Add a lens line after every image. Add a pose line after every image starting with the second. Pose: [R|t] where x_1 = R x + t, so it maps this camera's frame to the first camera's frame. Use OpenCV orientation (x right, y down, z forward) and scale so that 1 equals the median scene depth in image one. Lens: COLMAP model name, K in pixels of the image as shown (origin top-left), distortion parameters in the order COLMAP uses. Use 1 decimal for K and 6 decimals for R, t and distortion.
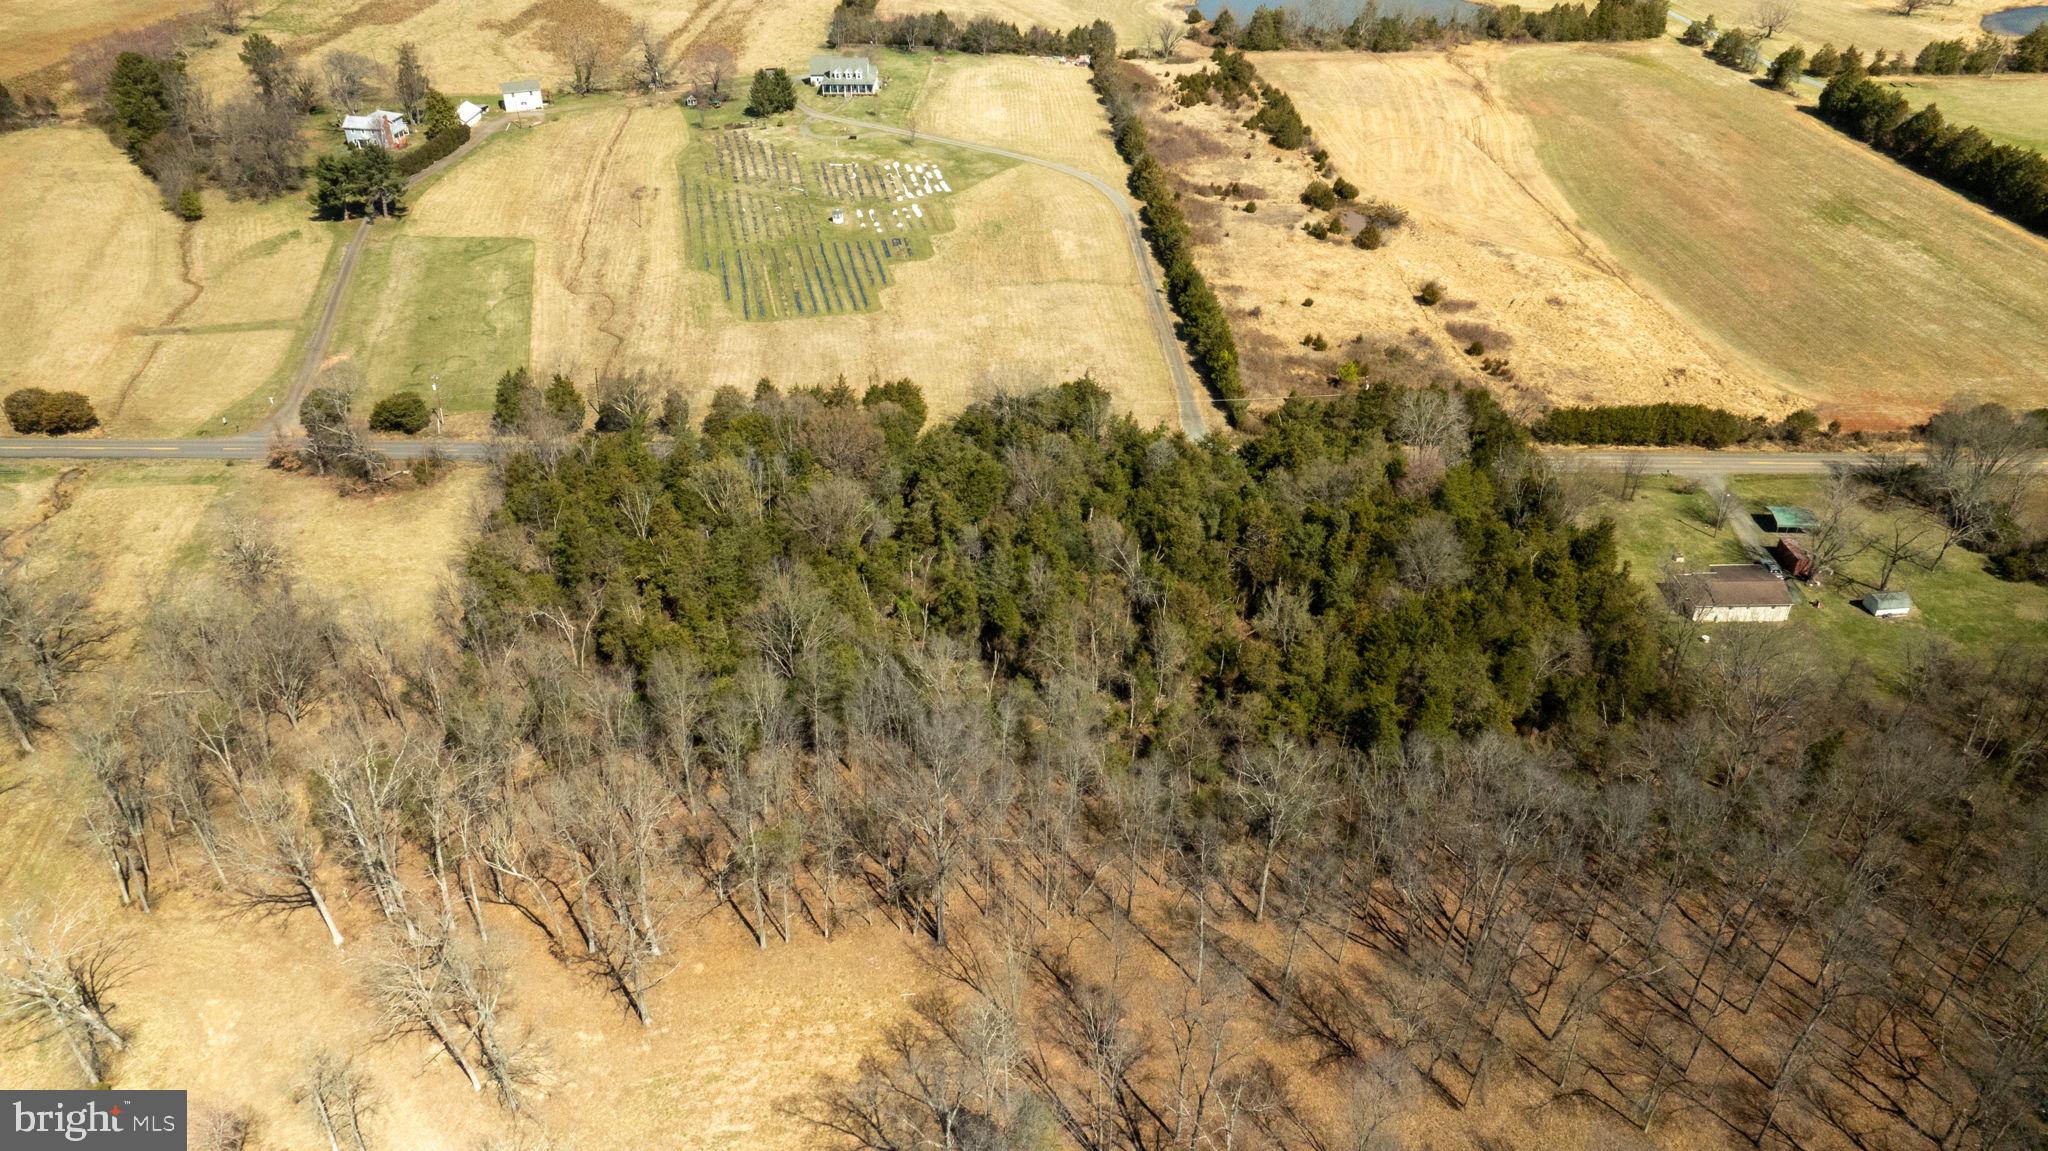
lens RADIAL K [[1433.6, 0, 1024.5], [0, 1433.6, 584.4], [0, 0, 1]] dist [-0.054285, 0.073078]
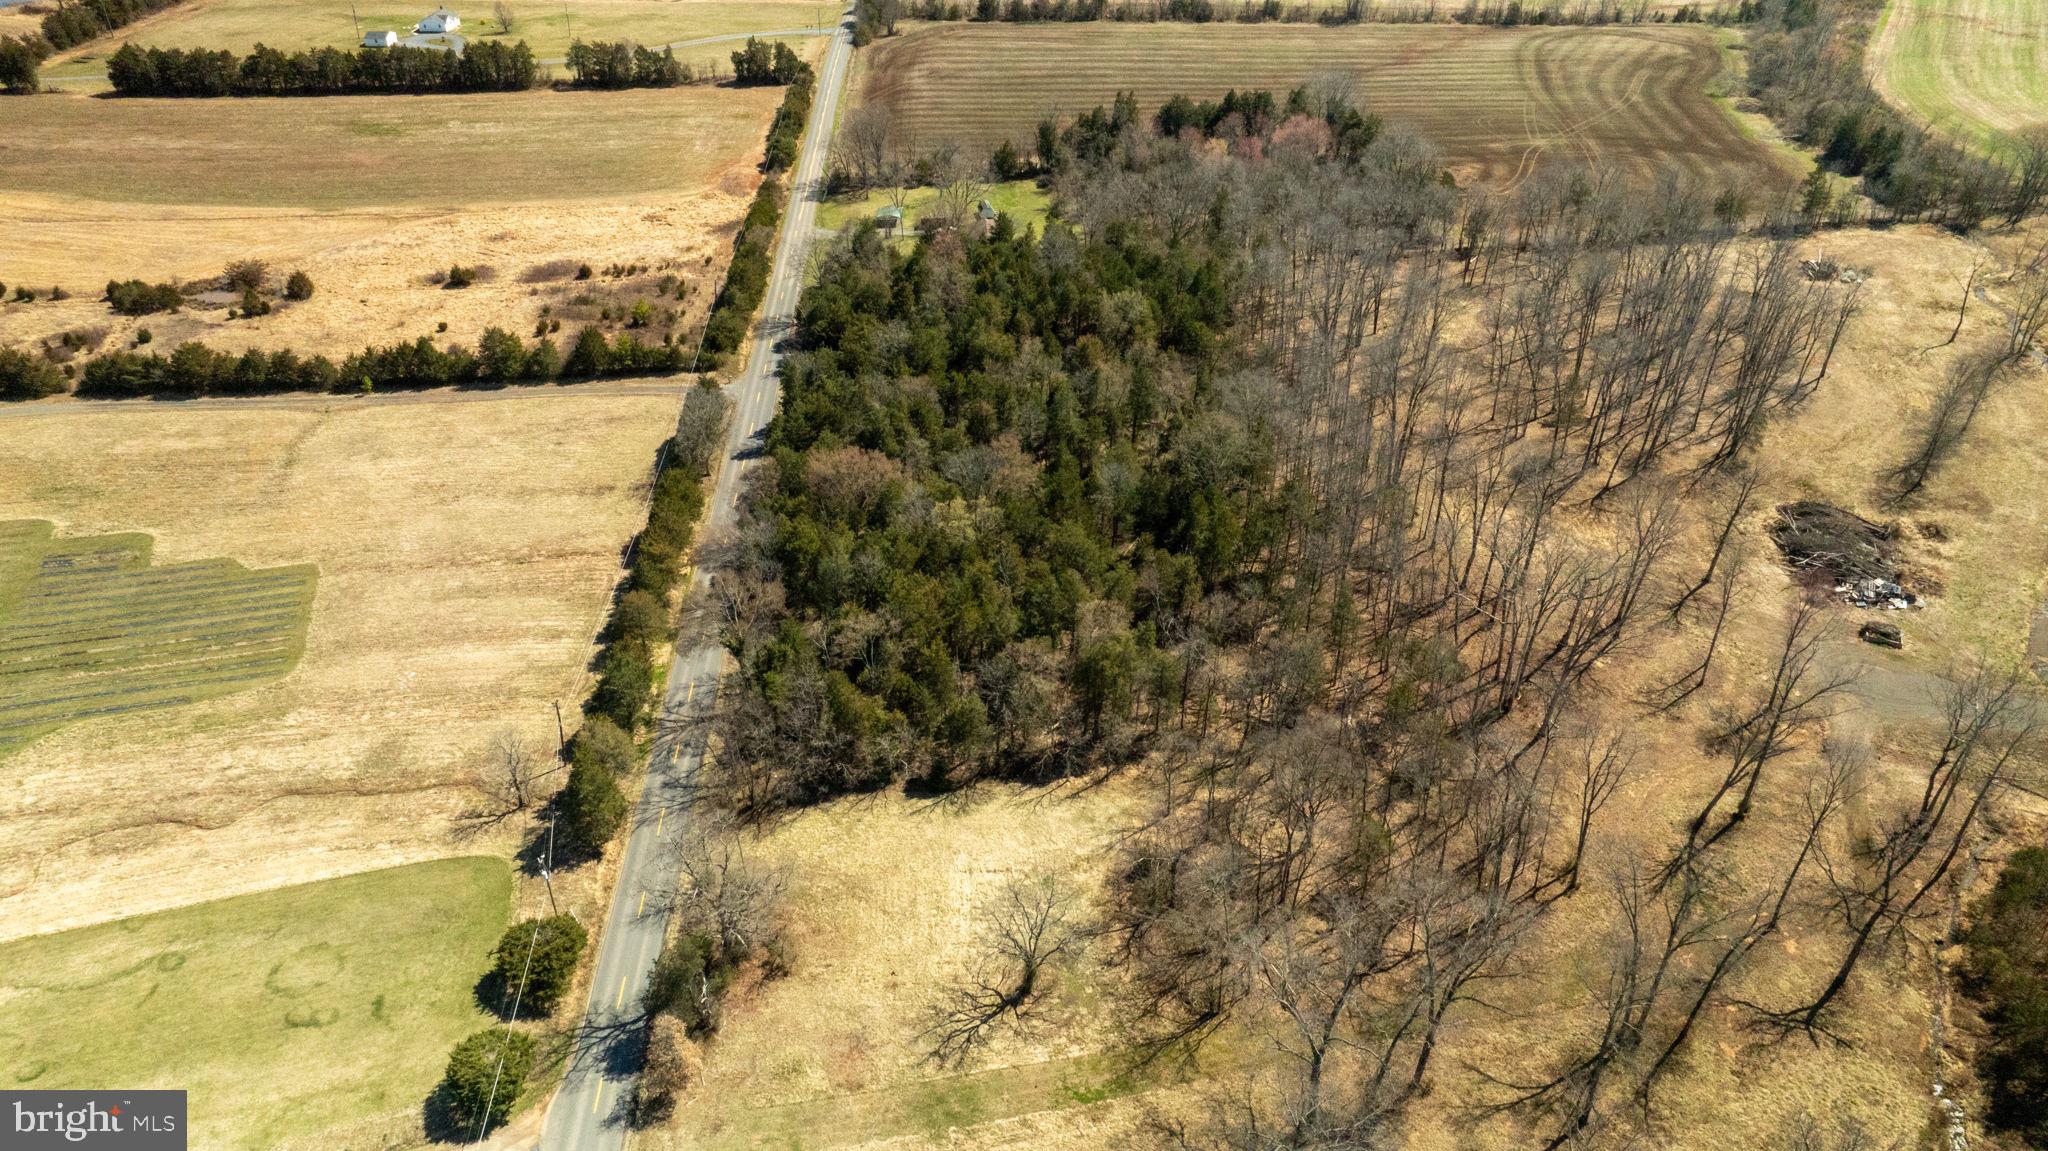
lens RADIAL K [[1456.5, 0, 1035.8], [0, 1456.5, 570.1], [0, 0, 1]] dist [-0.064491, 0.089005]
pose [[-0.061673, -0.541227, 0.838612, -0.621790], [0.546412, 0.684810, 0.482150, -0.289803], [-0.835243, 0.487963, 0.253499, 0.439669]]
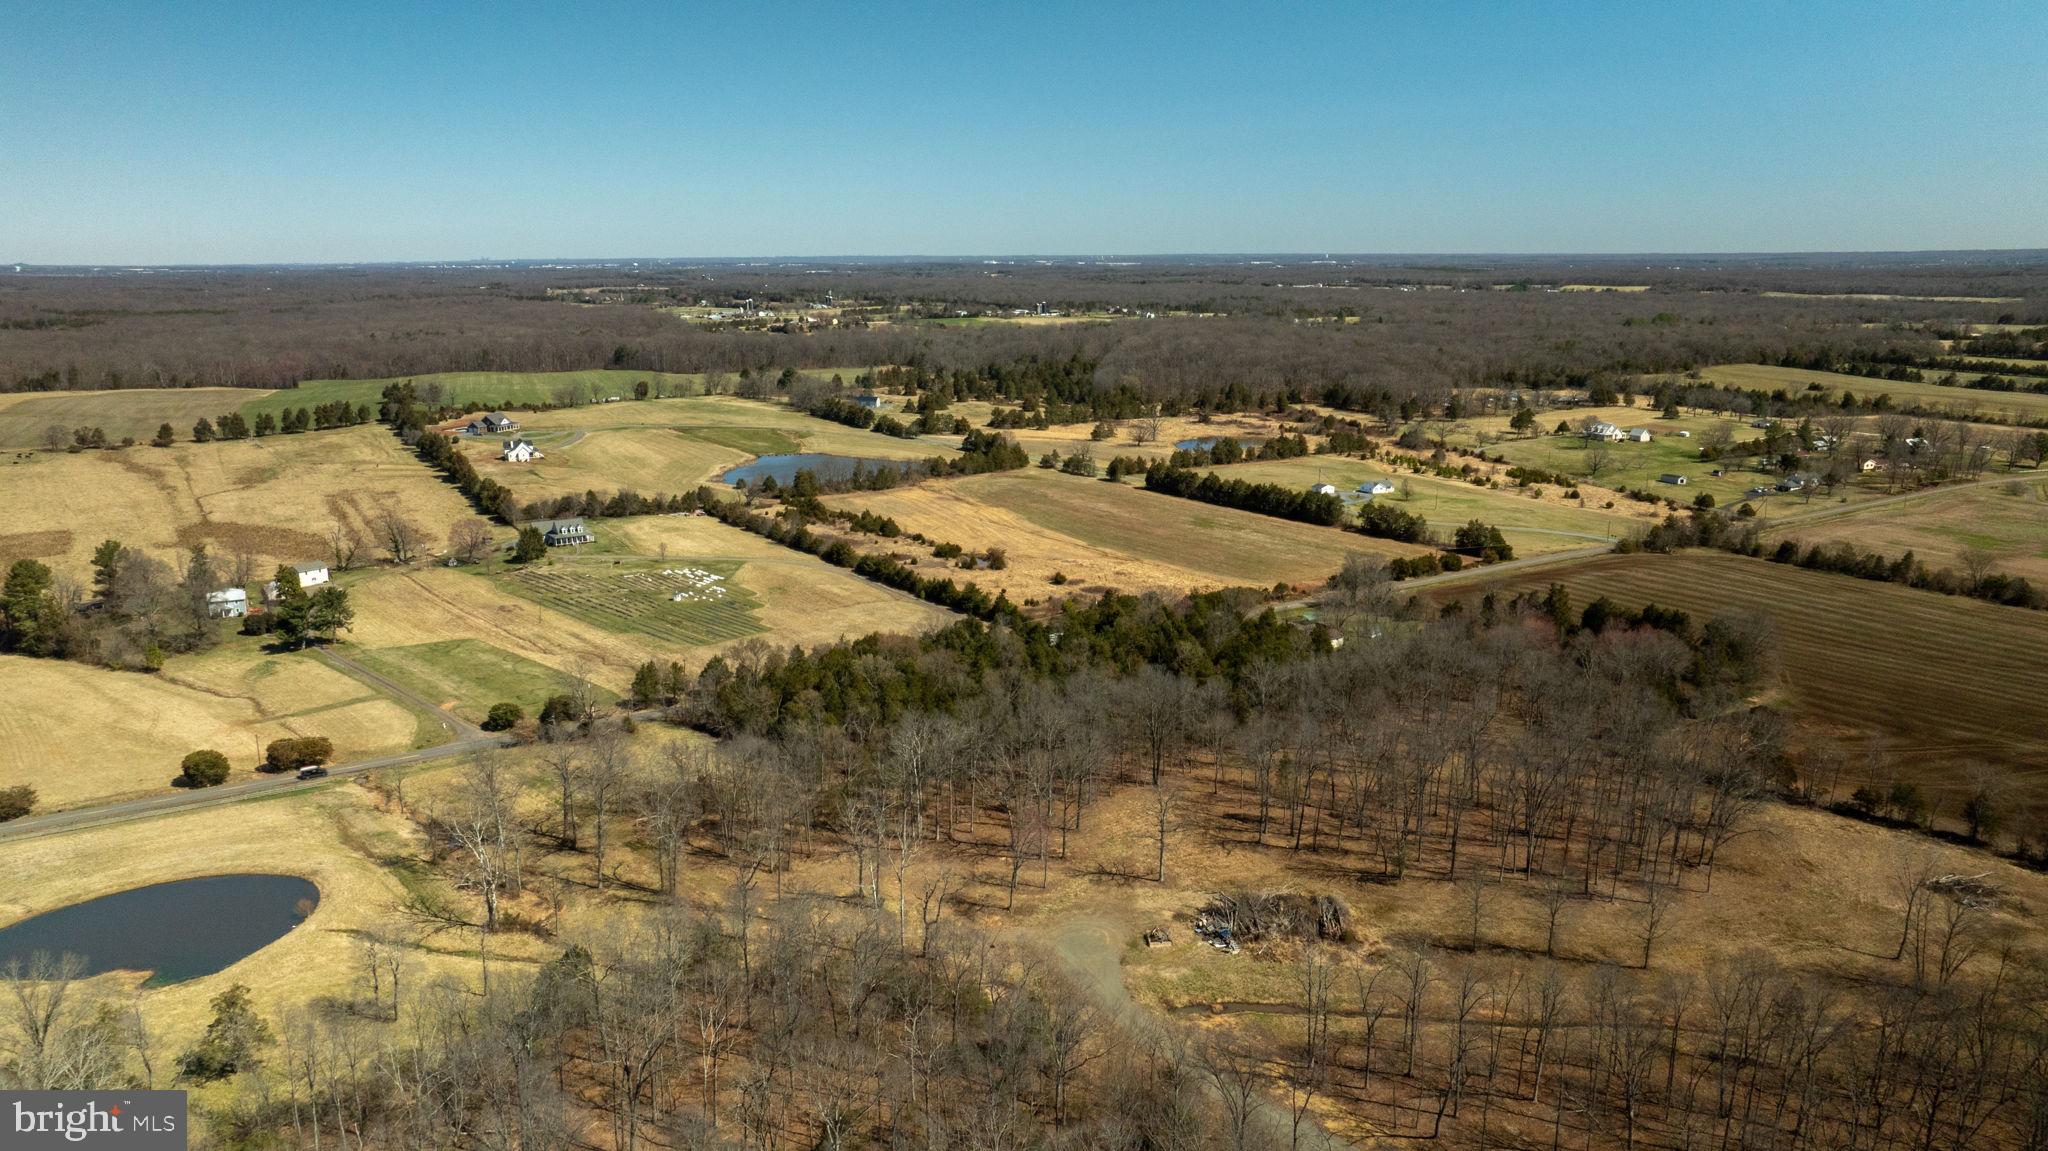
lens RADIAL K [[1433.6, 0, 1024.5], [0, 1433.6, 584.4], [0, 0, 1]] dist [-0.054285, 0.073078]
pose [[0.838180, -0.127742, 0.530222, -0.581470], [0.306427, 0.914531, -0.264074, 0.213909], [-0.451172, 0.383816, 0.805686, -0.320018]]
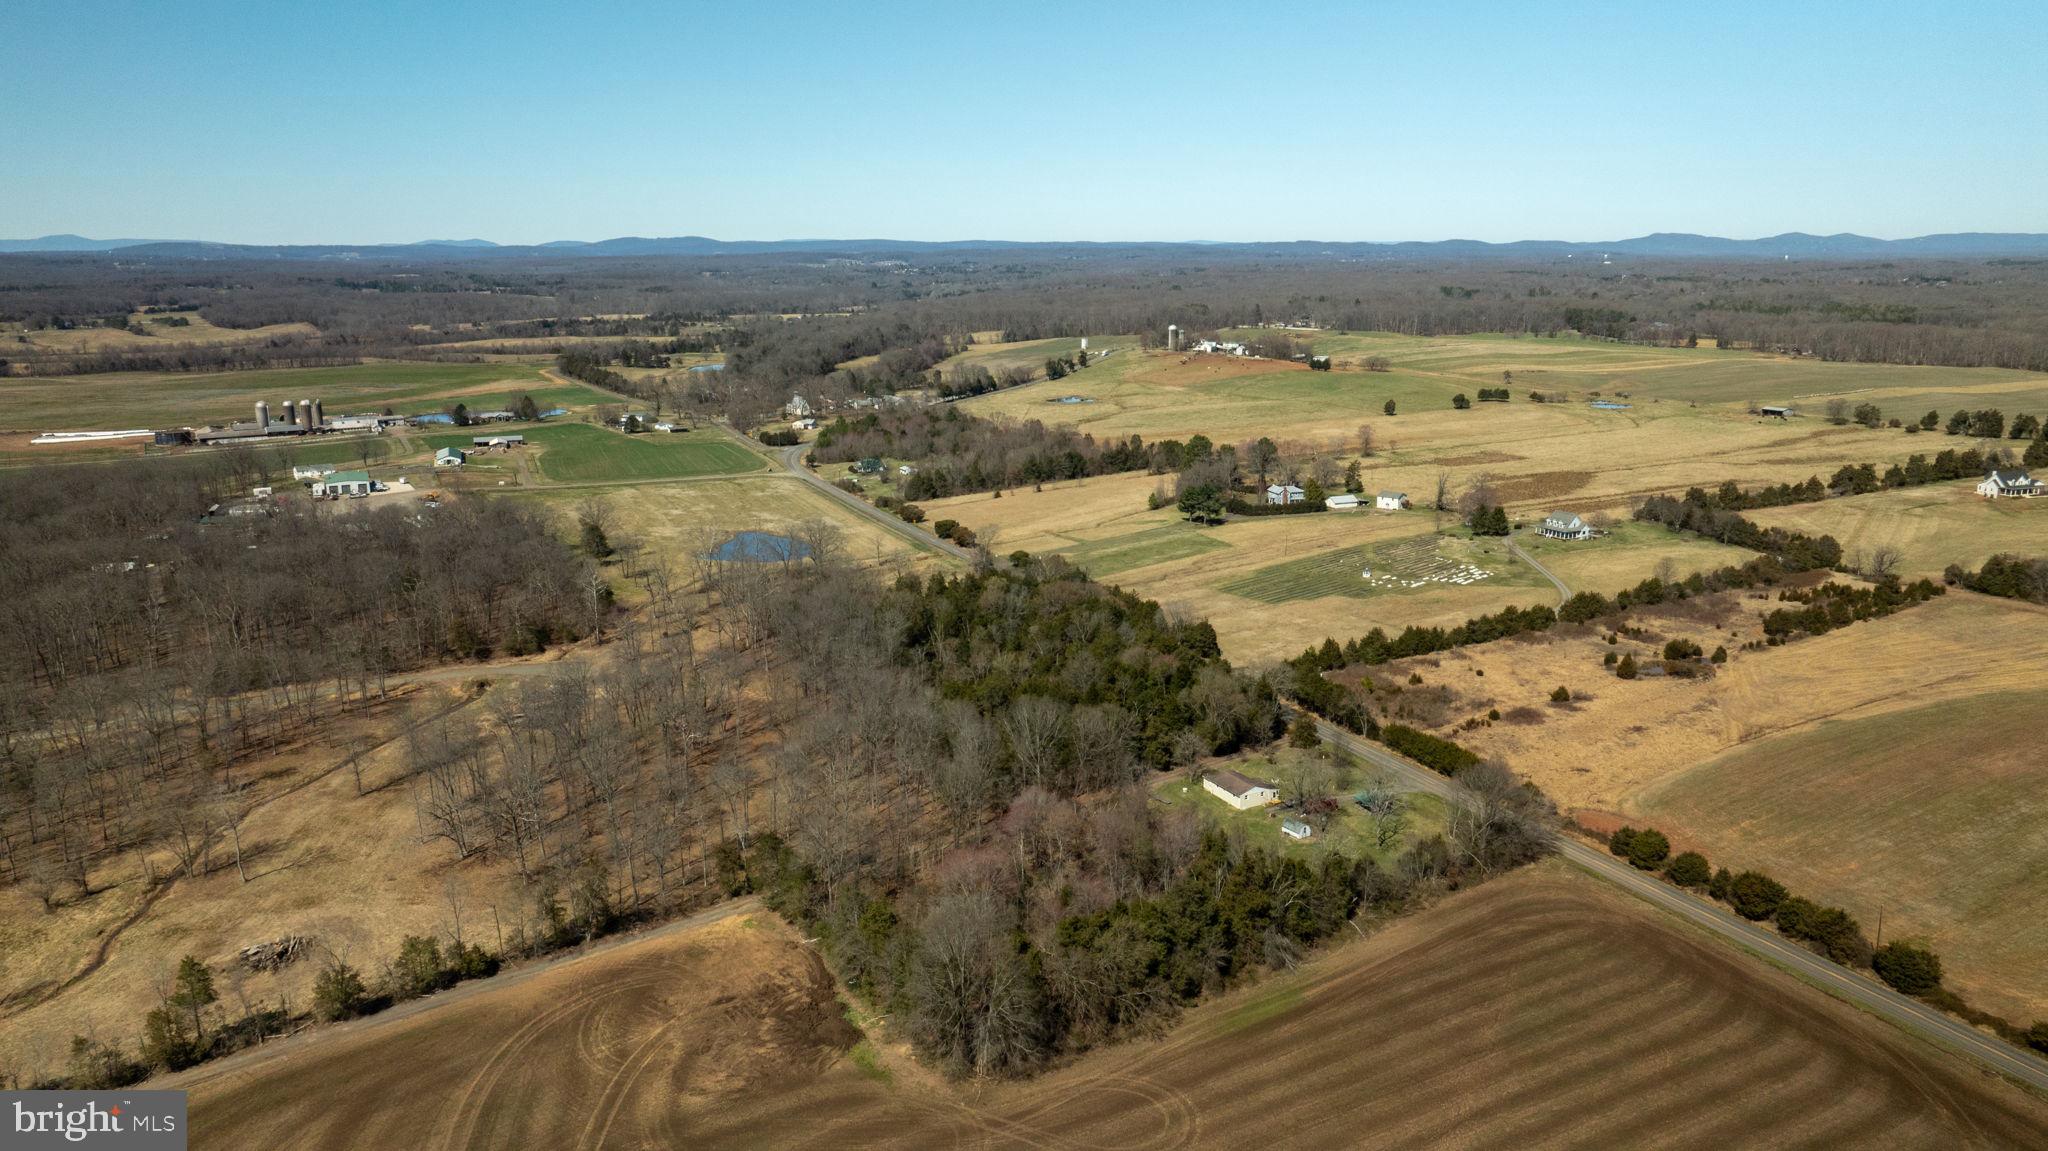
lens RADIAL K [[1433.6, 0, 1024.5], [0, 1433.6, 584.4], [0, 0, 1]] dist [-0.054285, 0.073078]
pose [[0.433319, 0.201005, -0.878540, 1.014245], [-0.492884, 0.868967, -0.044289, -0.000857], [0.754520, 0.452210, 0.475612, 0.007201]]
